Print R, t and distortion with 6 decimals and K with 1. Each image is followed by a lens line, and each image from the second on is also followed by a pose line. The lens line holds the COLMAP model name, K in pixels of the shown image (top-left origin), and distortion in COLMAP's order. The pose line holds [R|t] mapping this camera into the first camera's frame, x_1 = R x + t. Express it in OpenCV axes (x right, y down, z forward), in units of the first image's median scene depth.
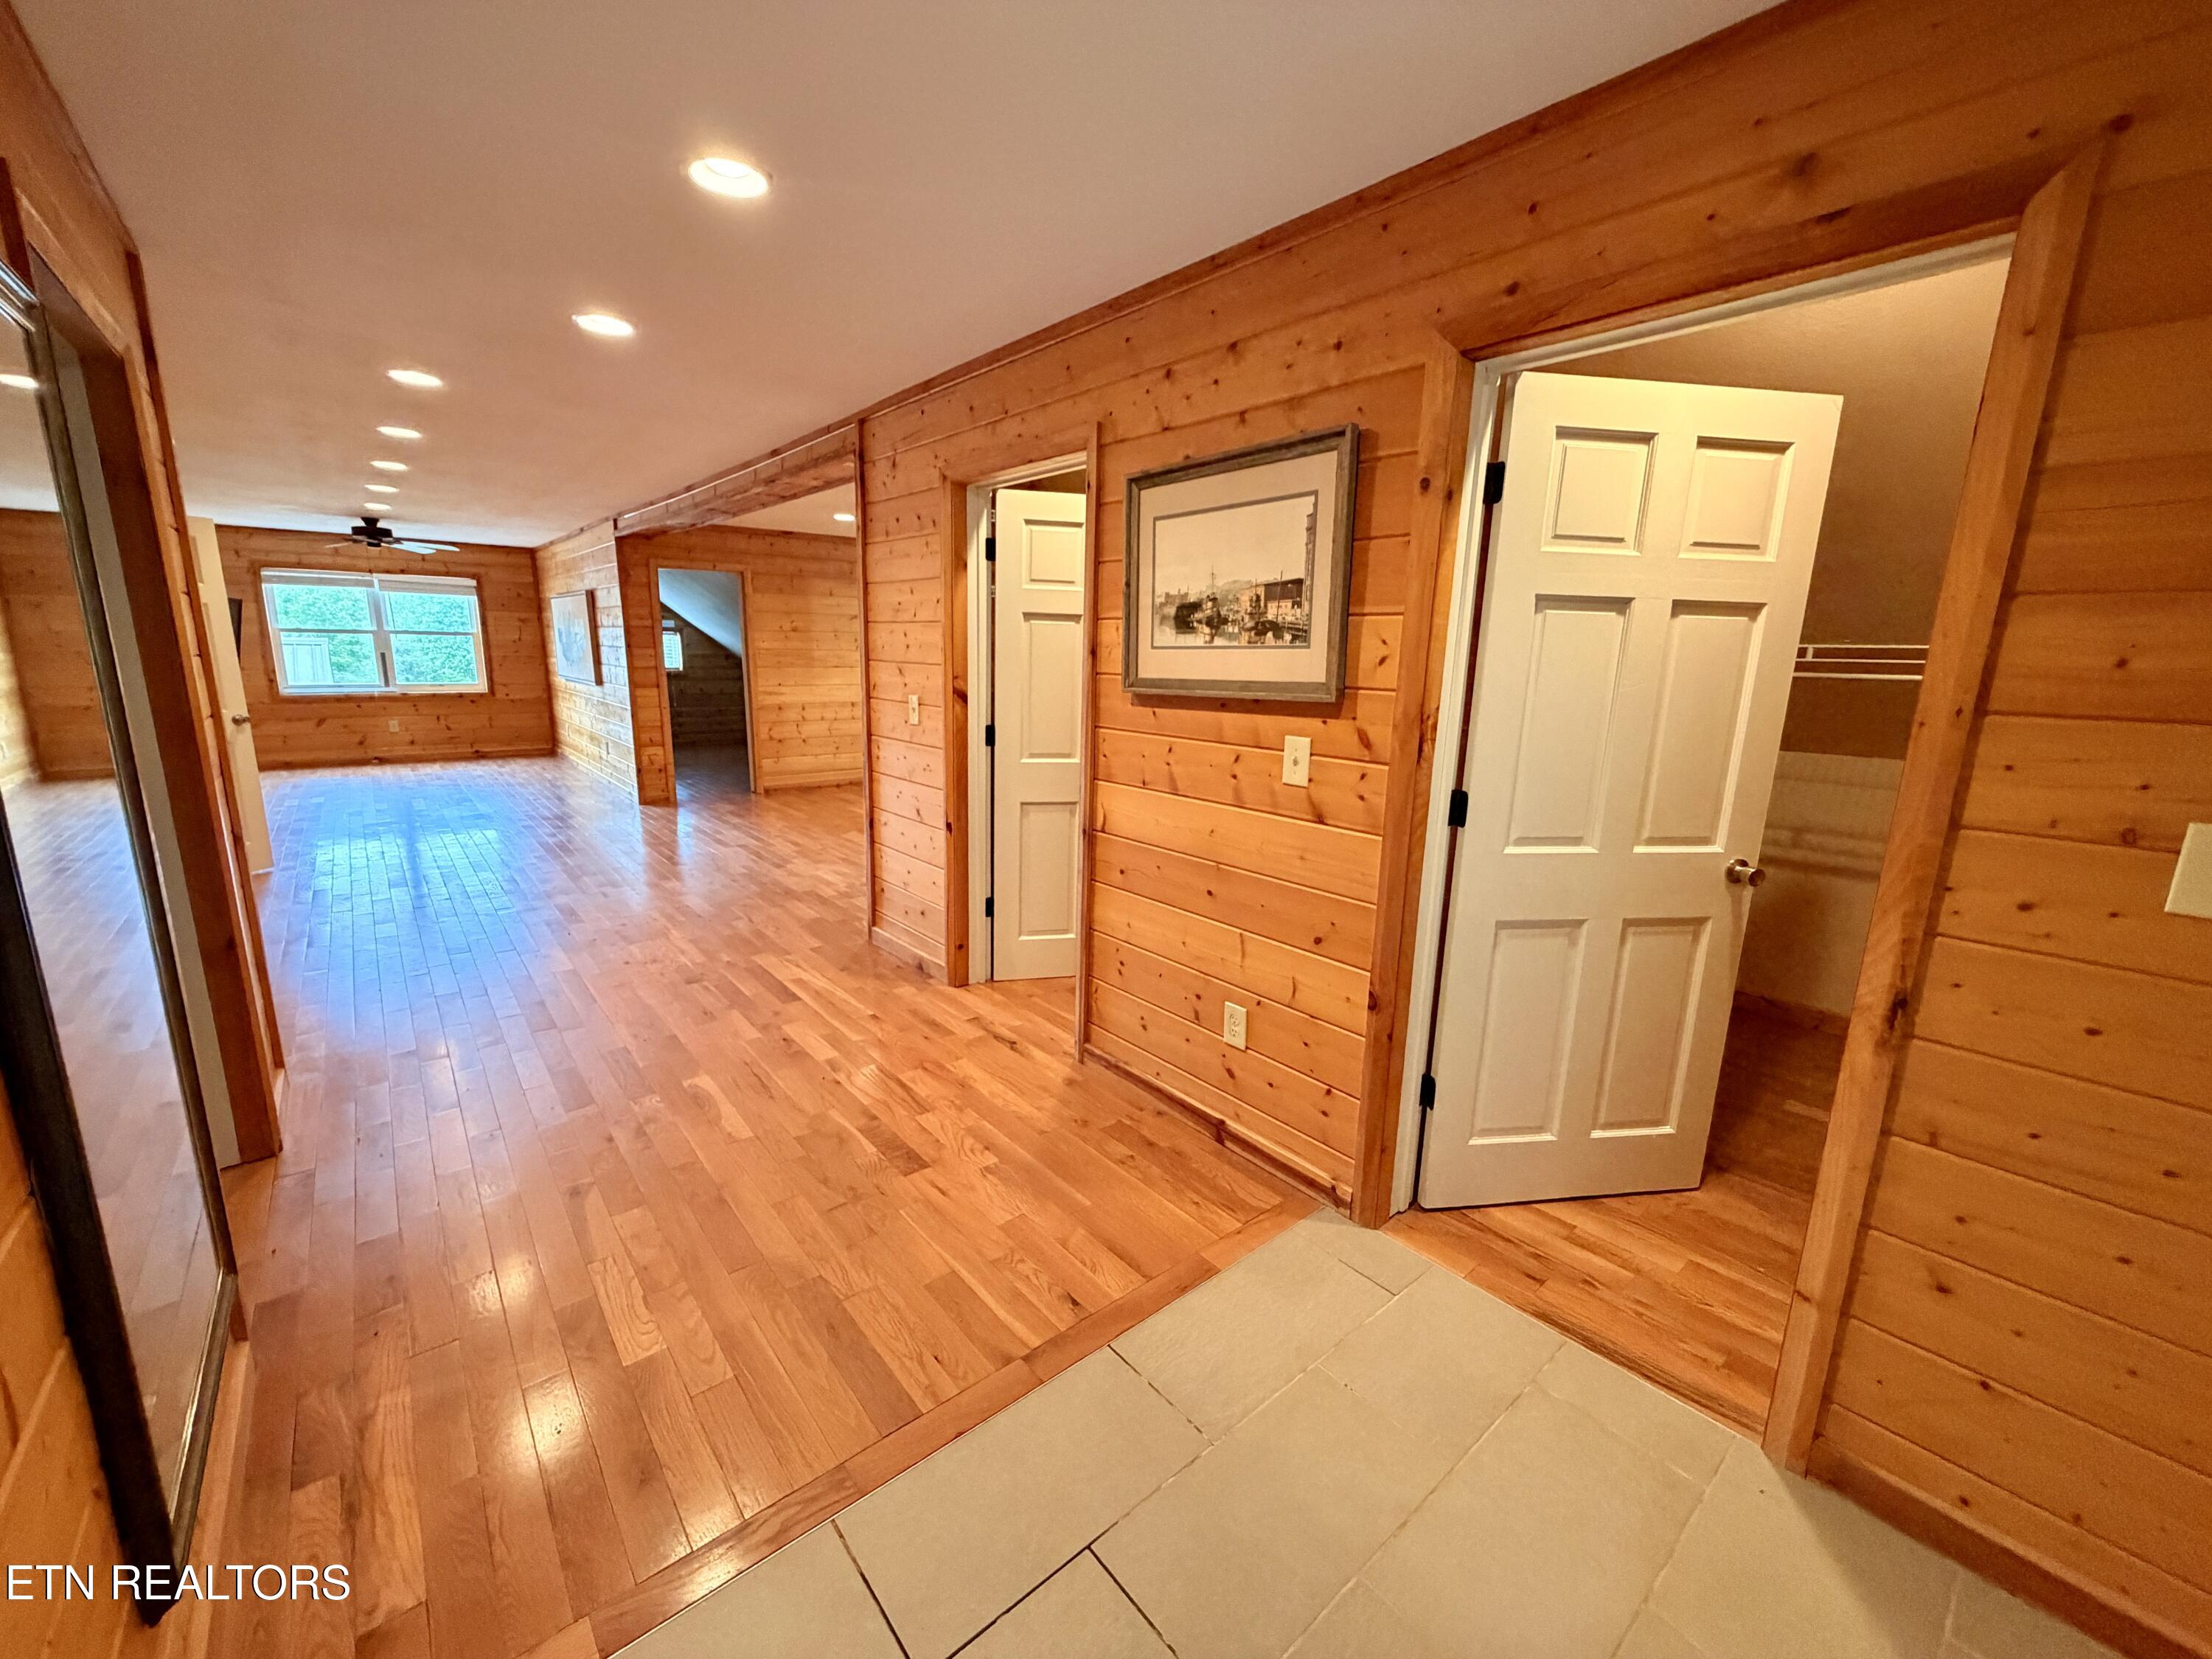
lens RADIAL K [[880.0, 0, 1097.7], [0, 880.0, 829.1], [0, 0, 1]] dist [-0.000149, 0.000148]
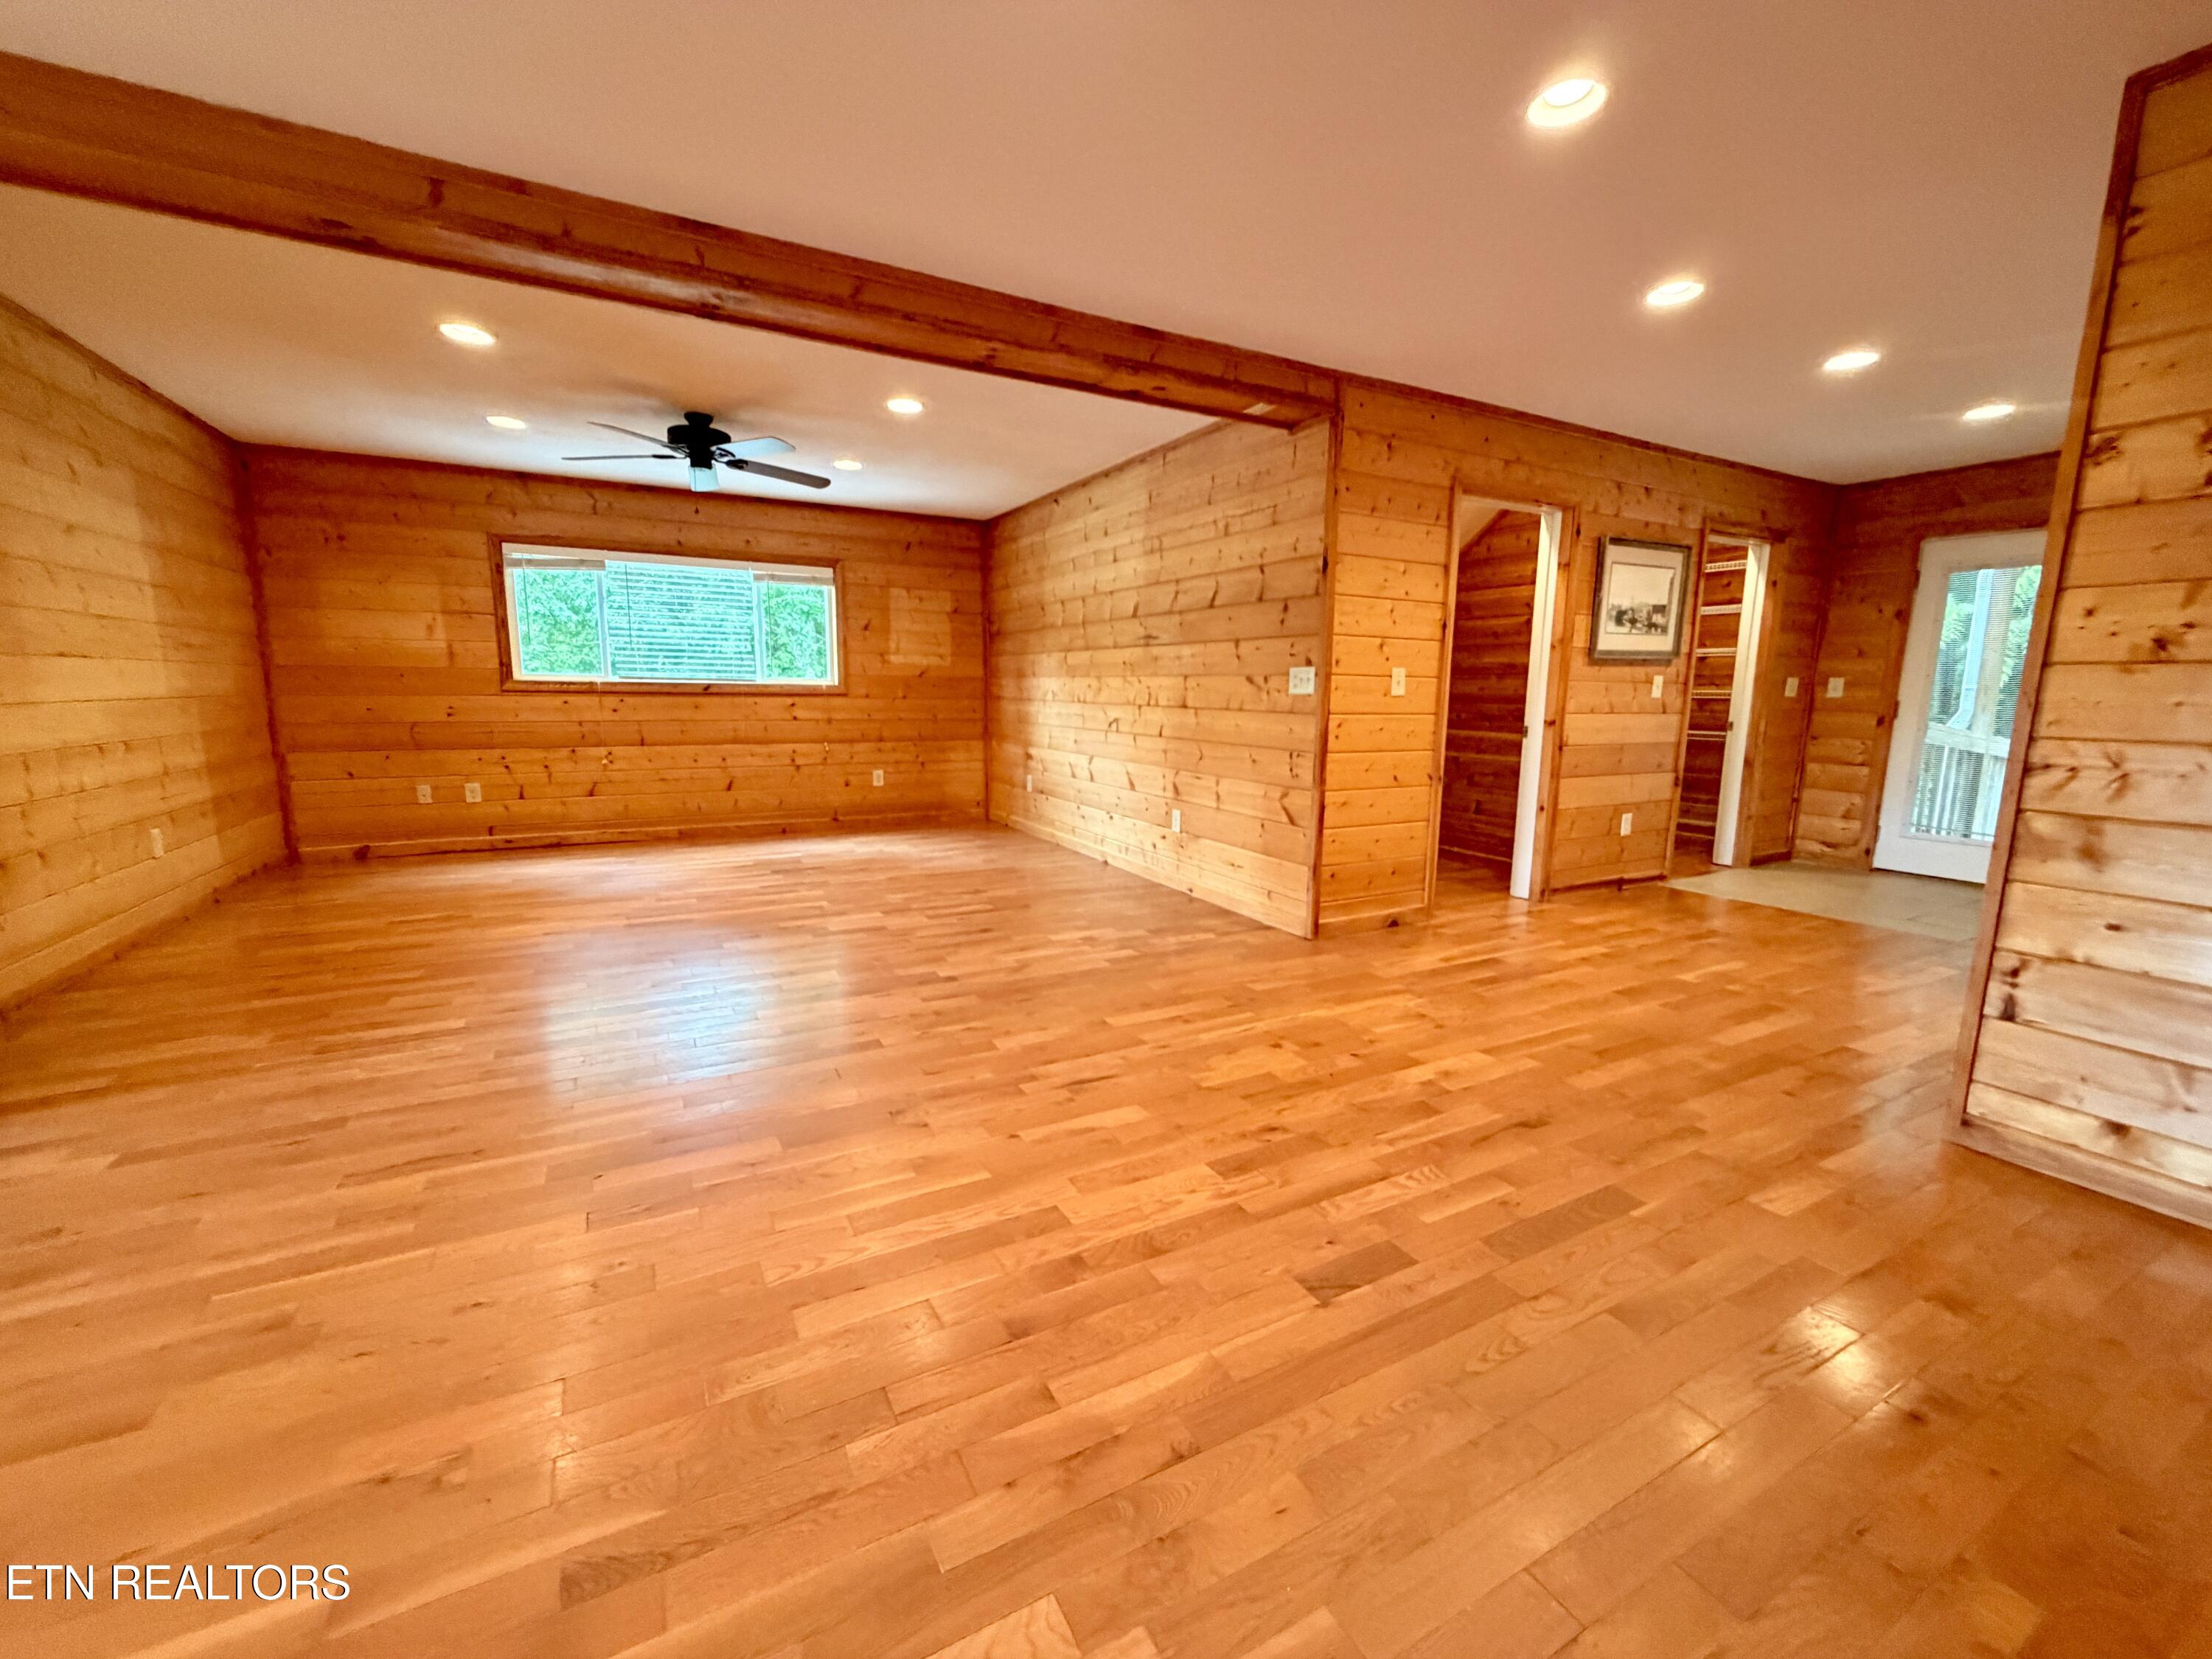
lens RADIAL K [[880.0, 0, 1097.7], [0, 880.0, 829.1], [0, 0, 1]] dist [-0.000149, 0.000148]
pose [[0.208146, -0.167882, 0.963582, -2.030702], [0.193915, 0.972687, 0.127580, -0.255928], [-0.958682, 0.160298, 0.235016, 1.695784]]
